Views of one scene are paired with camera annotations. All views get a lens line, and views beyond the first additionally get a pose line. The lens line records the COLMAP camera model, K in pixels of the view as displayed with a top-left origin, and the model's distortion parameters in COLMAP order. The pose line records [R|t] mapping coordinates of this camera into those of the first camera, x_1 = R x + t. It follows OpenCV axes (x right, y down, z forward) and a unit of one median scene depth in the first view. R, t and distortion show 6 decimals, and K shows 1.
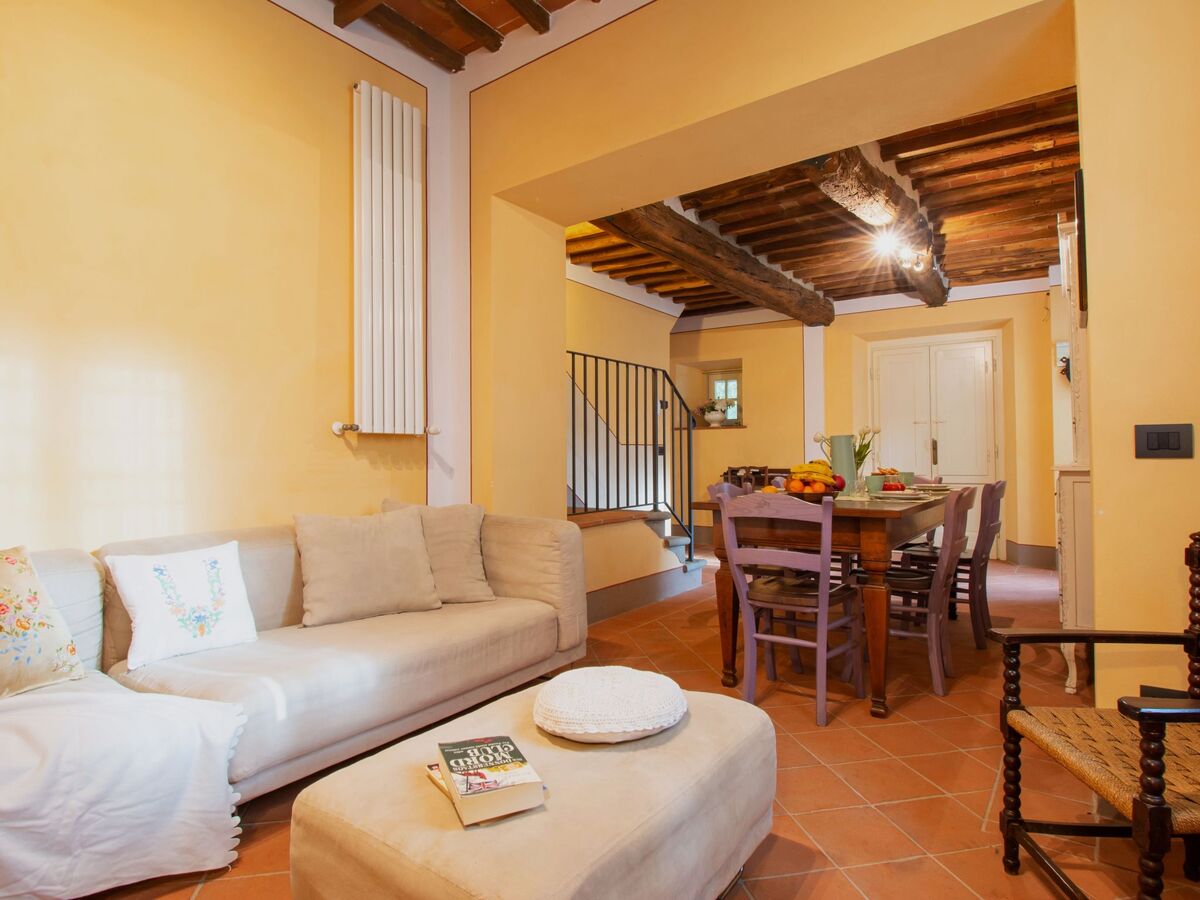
lens RADIAL K [[653.3, 0, 600.0], [0, 653.3, 450.0], [0, 0, 1]] dist [-0.002173, -0.000449]
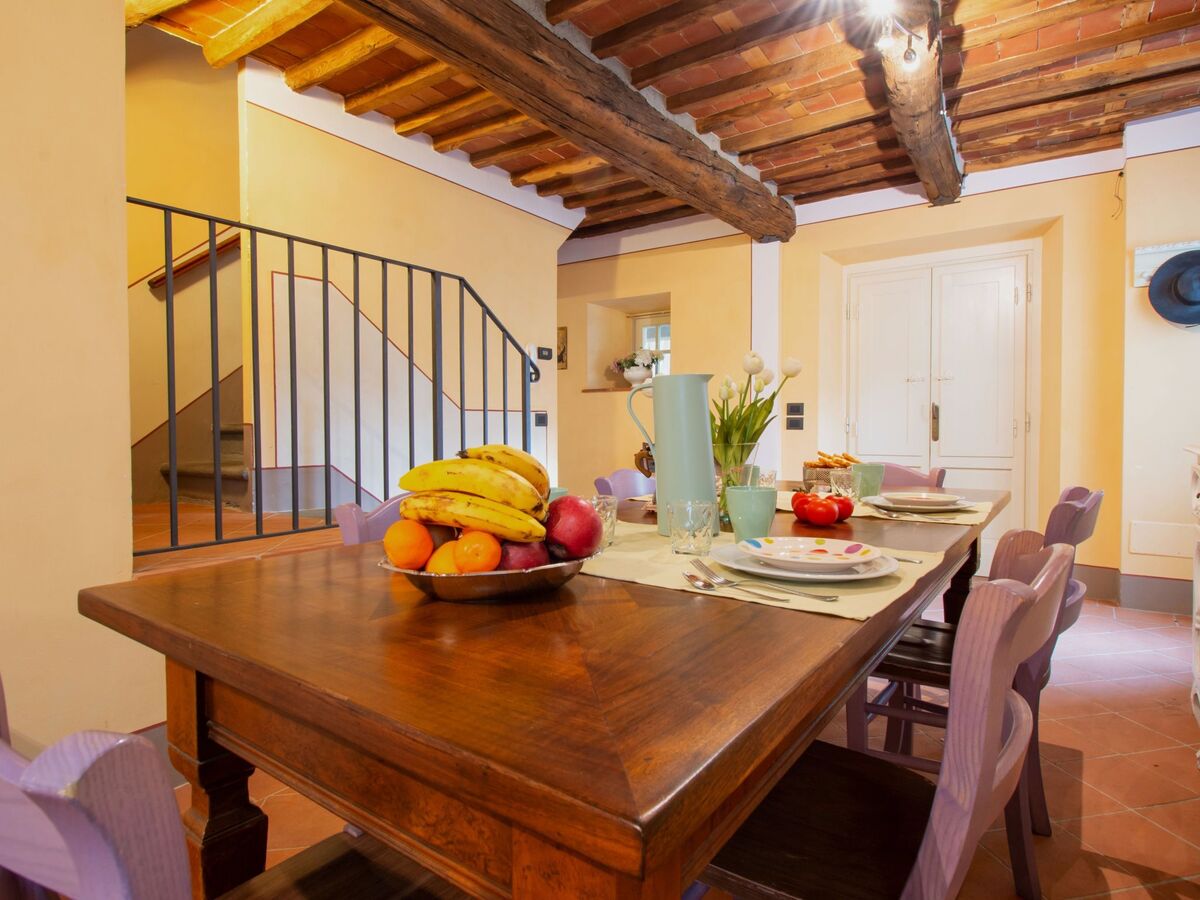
lens RADIAL K [[651.8, 0, 600.0], [0, 651.8, 450.0], [0, 0, 1]] dist [0.032174, -0.023298]
pose [[0.999992, 0.002960, -0.002555, 0.169588], [-0.002842, 0.998973, 0.045227, 0.001797], [0.002687, -0.045220, 0.998973, 0.322734]]
